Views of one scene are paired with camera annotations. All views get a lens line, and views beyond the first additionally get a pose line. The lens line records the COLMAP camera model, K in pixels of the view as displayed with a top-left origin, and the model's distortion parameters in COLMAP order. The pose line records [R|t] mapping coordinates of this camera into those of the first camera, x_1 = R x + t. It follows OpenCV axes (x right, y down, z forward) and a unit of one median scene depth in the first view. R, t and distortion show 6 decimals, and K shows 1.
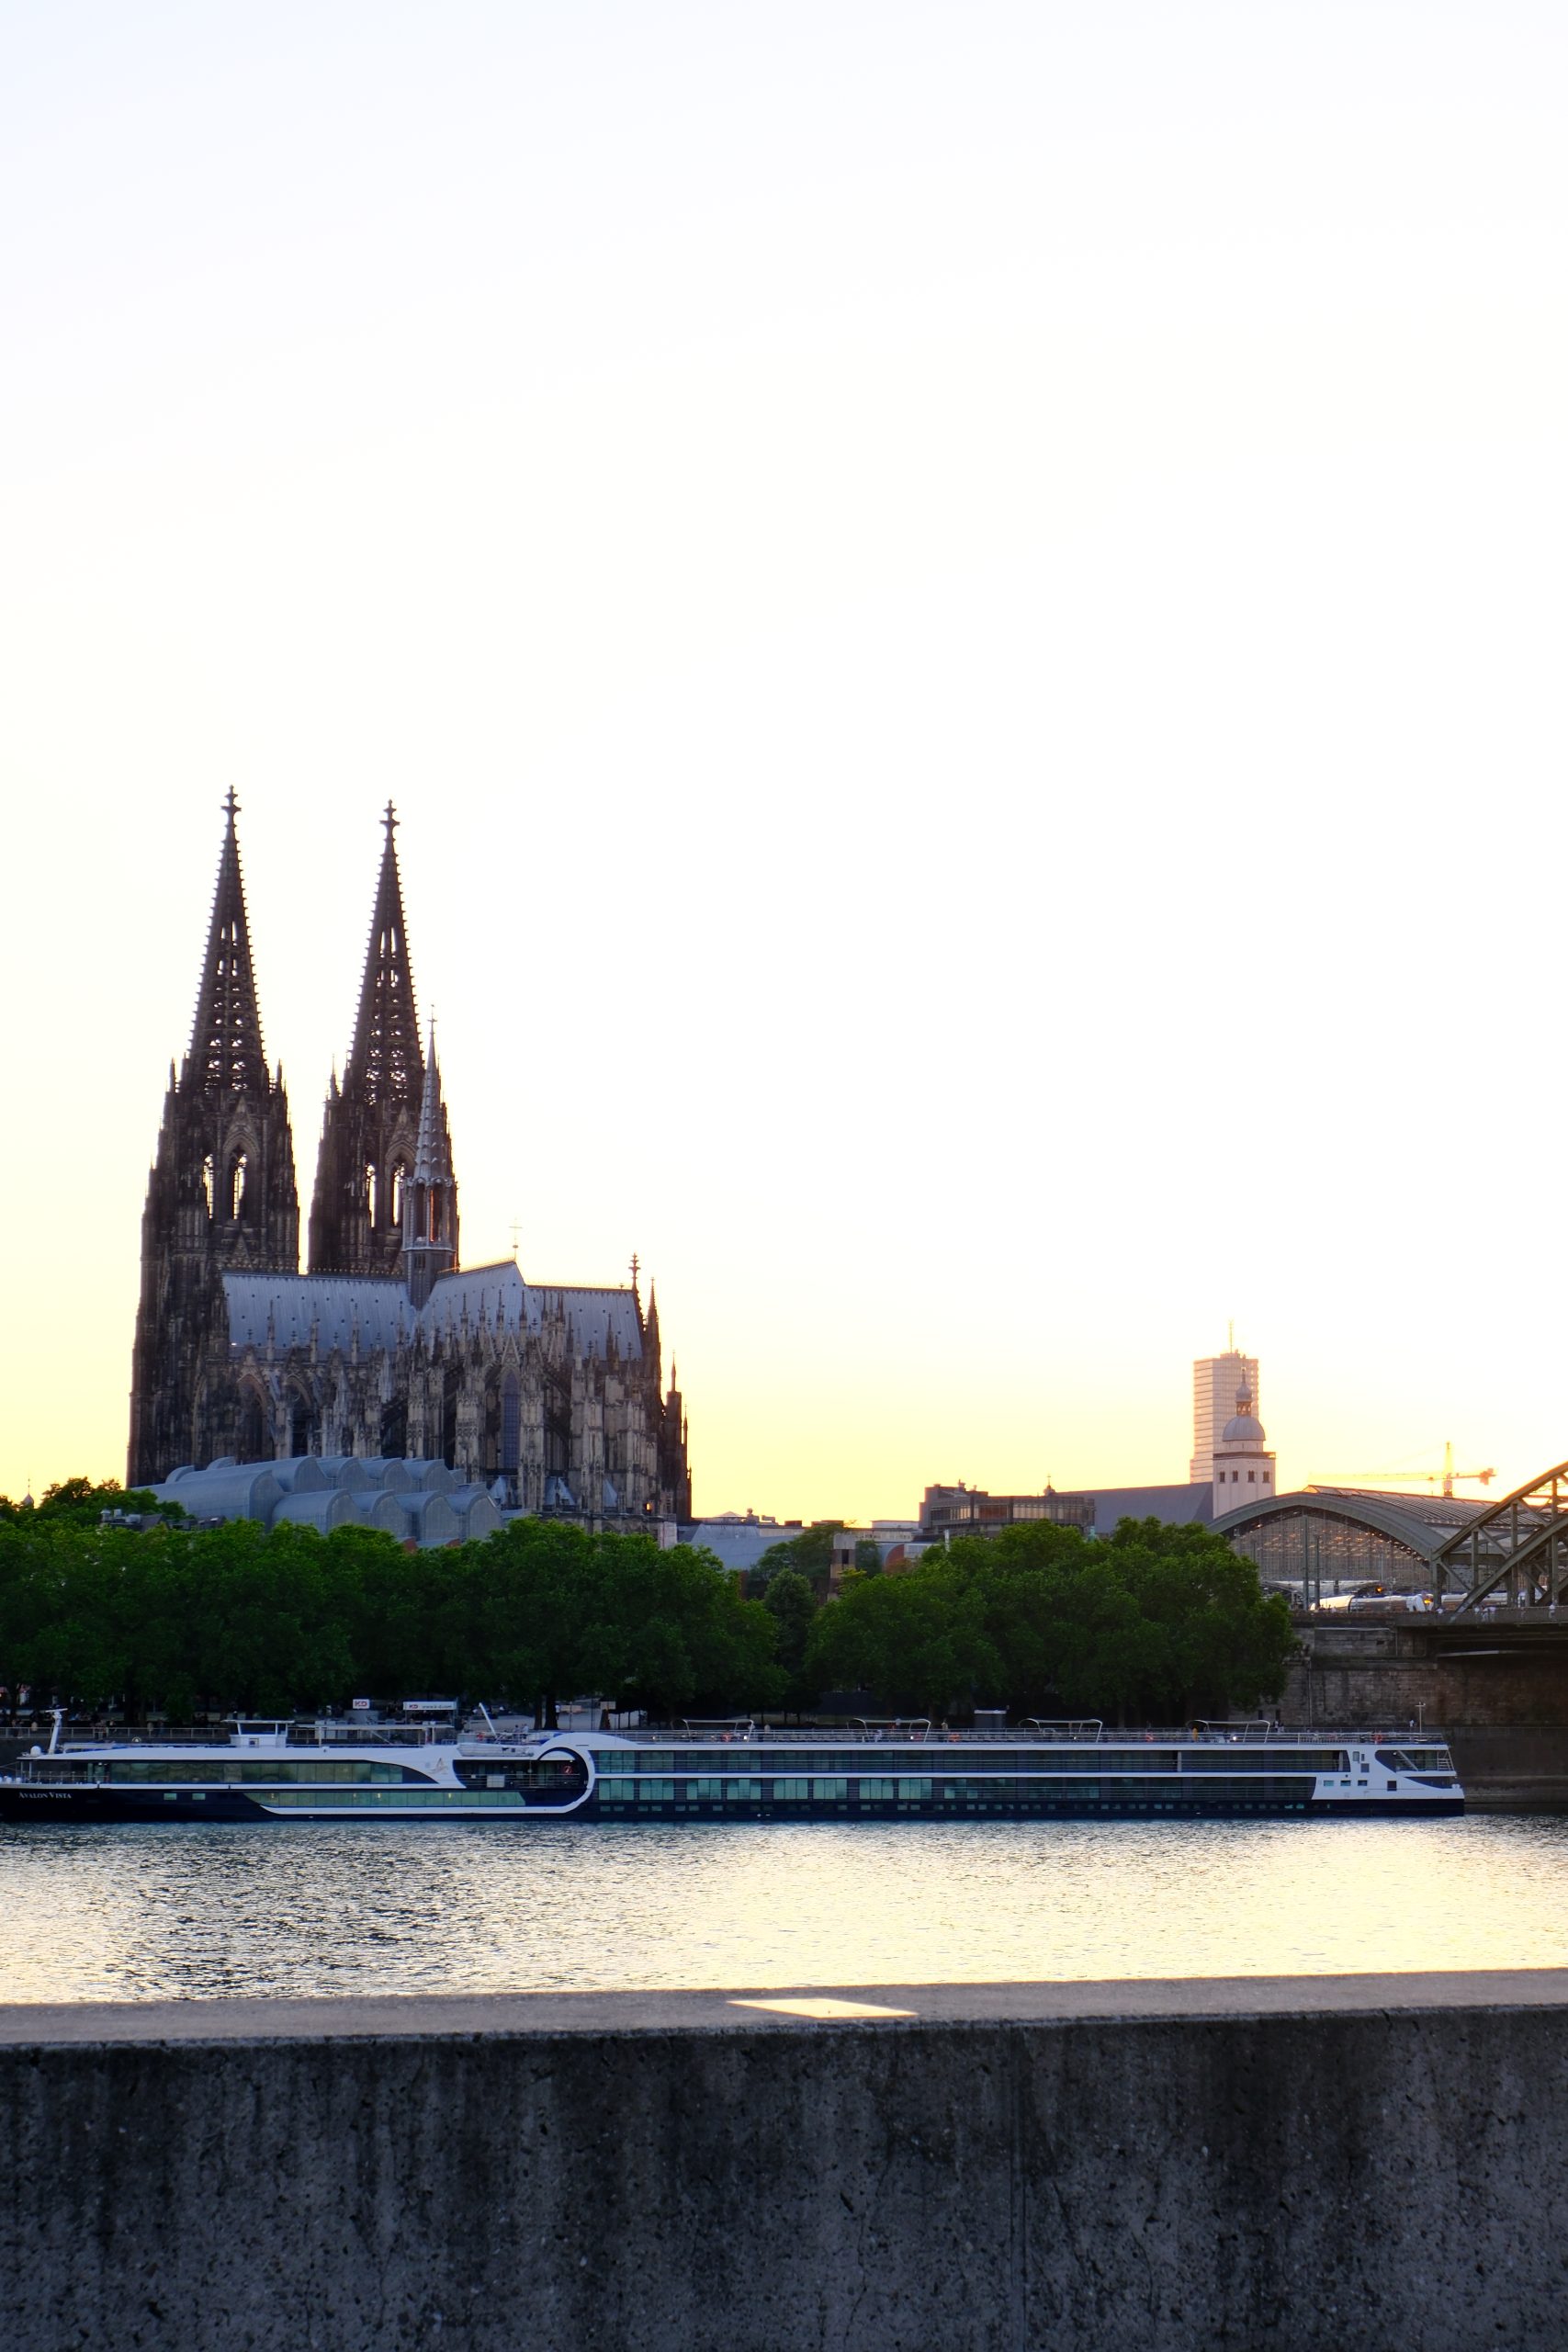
lens RADIAL K [[3507.7, 0, 784.0], [0, 3507.7, 1176.0], [0, 0, 1]] dist [-0.041588, 0.004836]
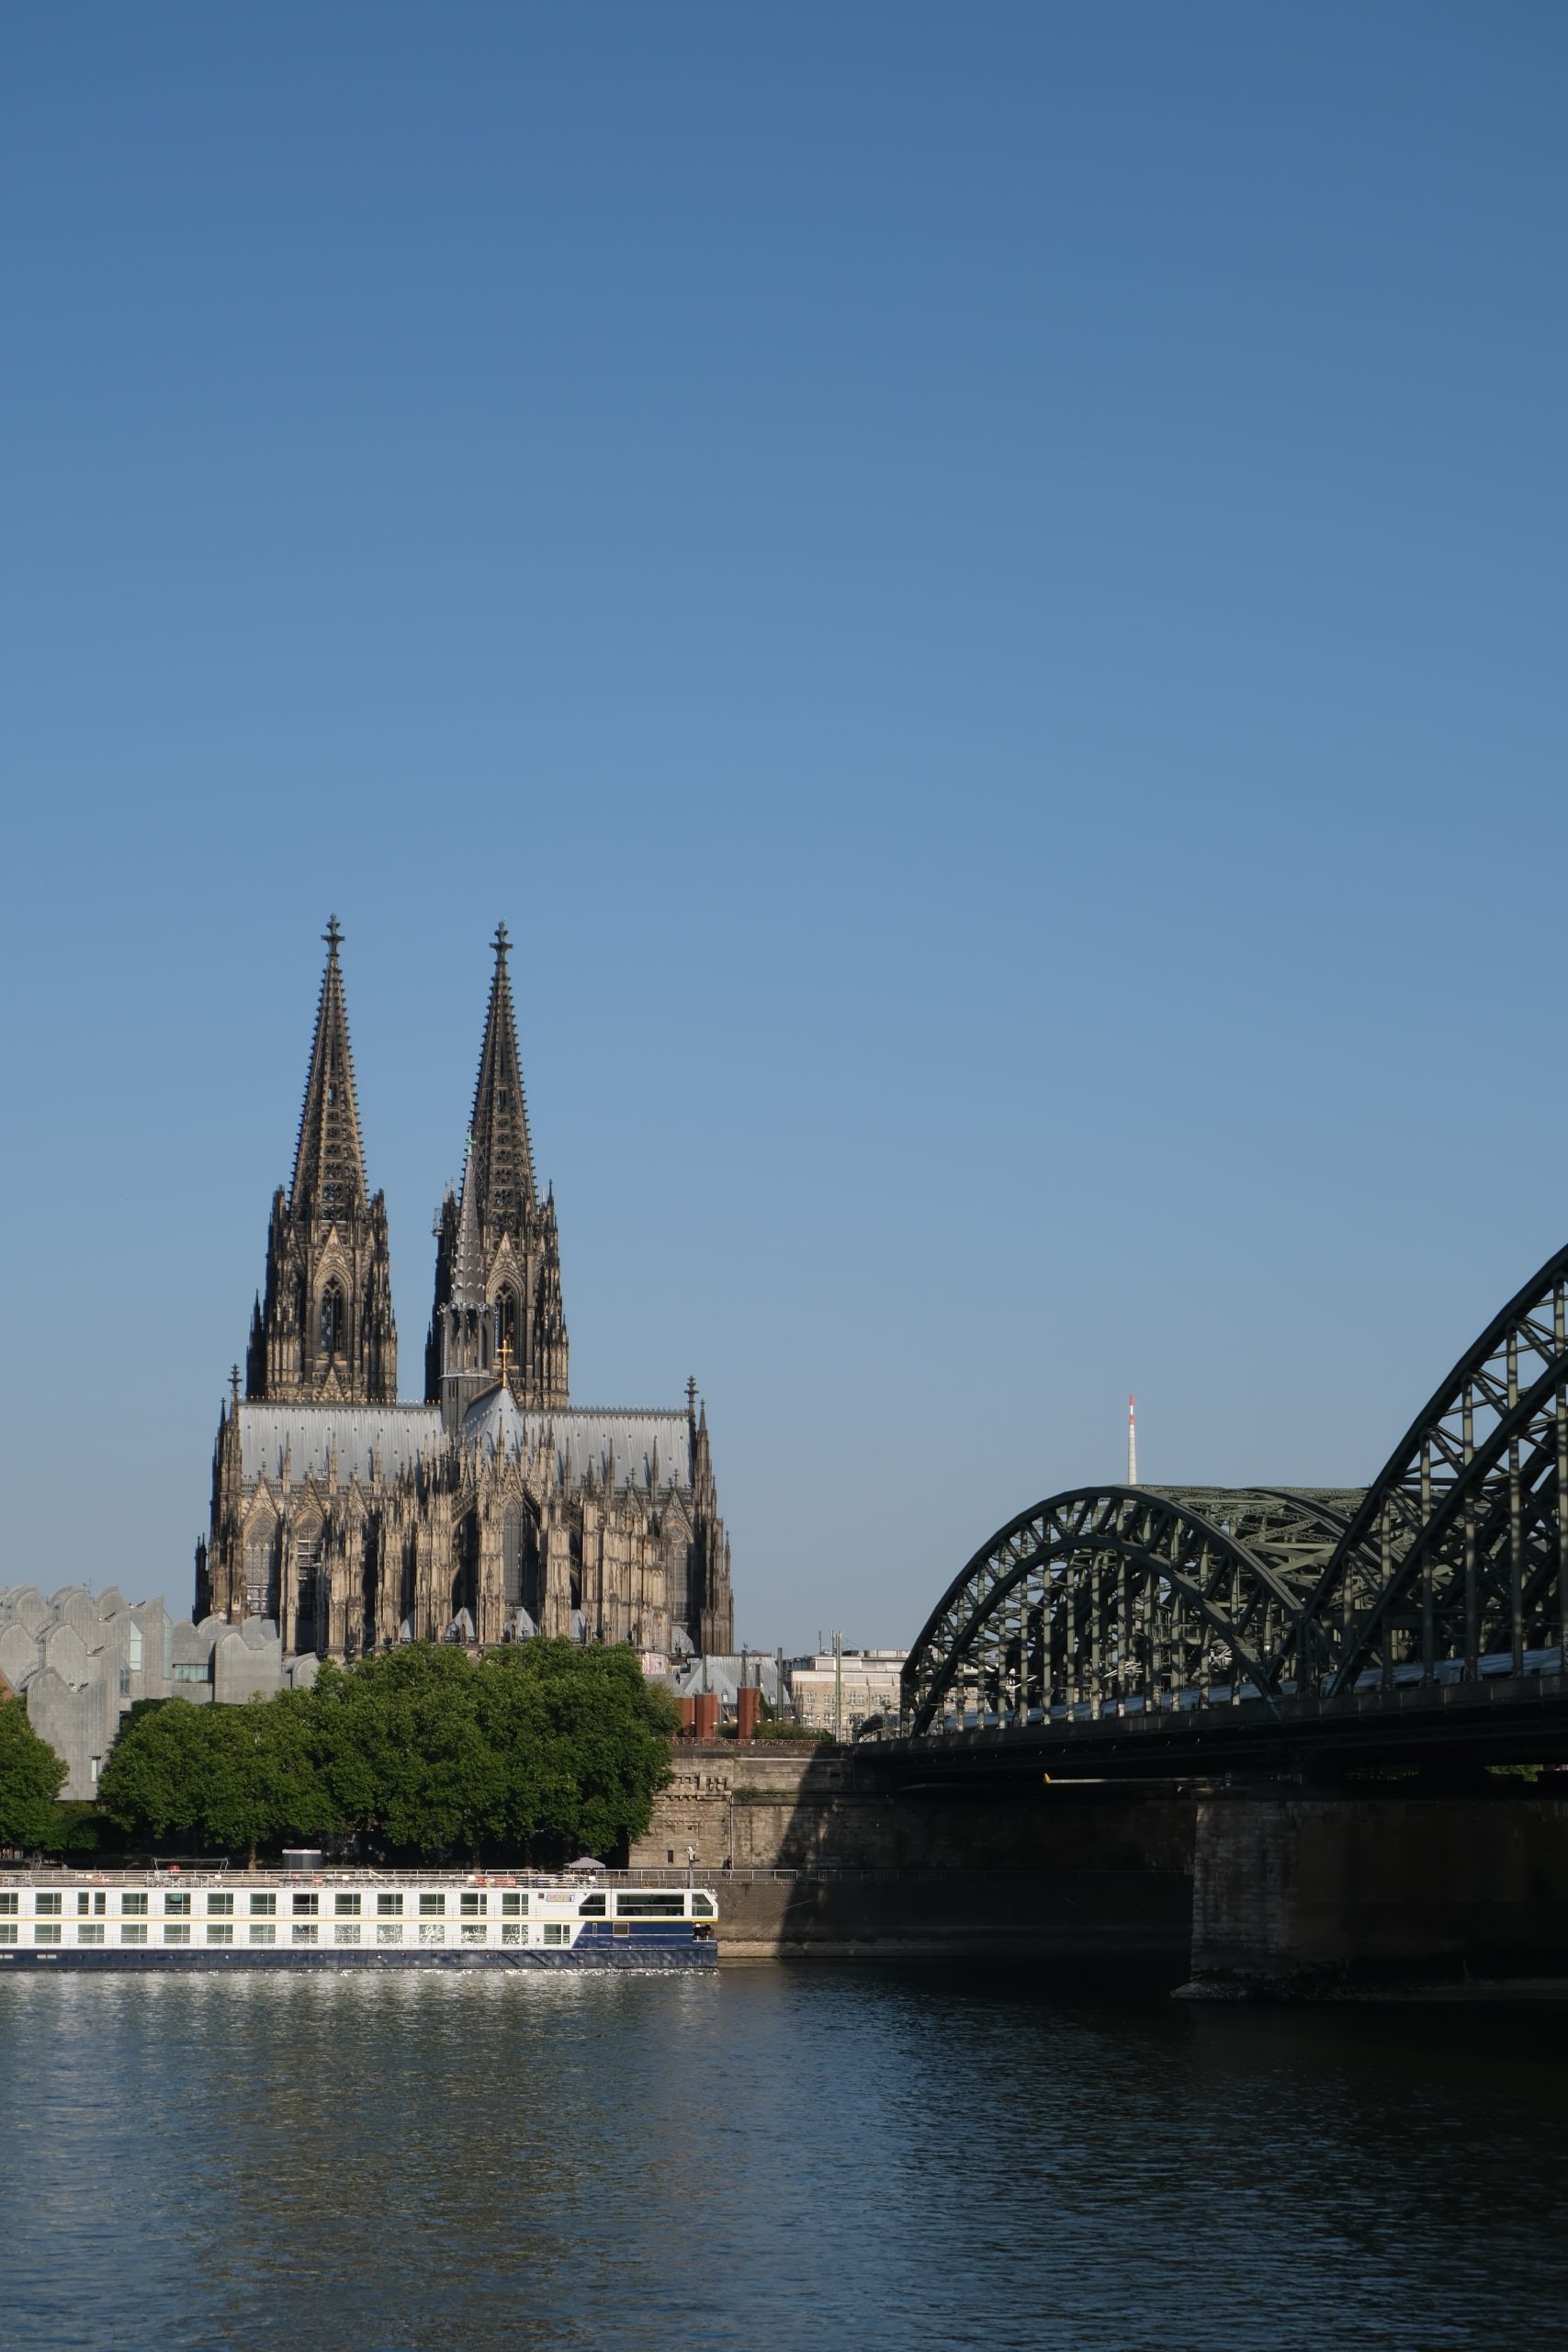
lens RADIAL K [[3507.7, 0, 784.0], [0, 3507.7, 1176.0], [0, 0, 1]] dist [-0.041588, 0.004836]
pose [[0.983965, -0.032230, -0.175423, 0.164275], [0.025089, 0.998770, -0.042776, 0.009467], [0.176586, 0.037689, 0.983563, 0.057421]]
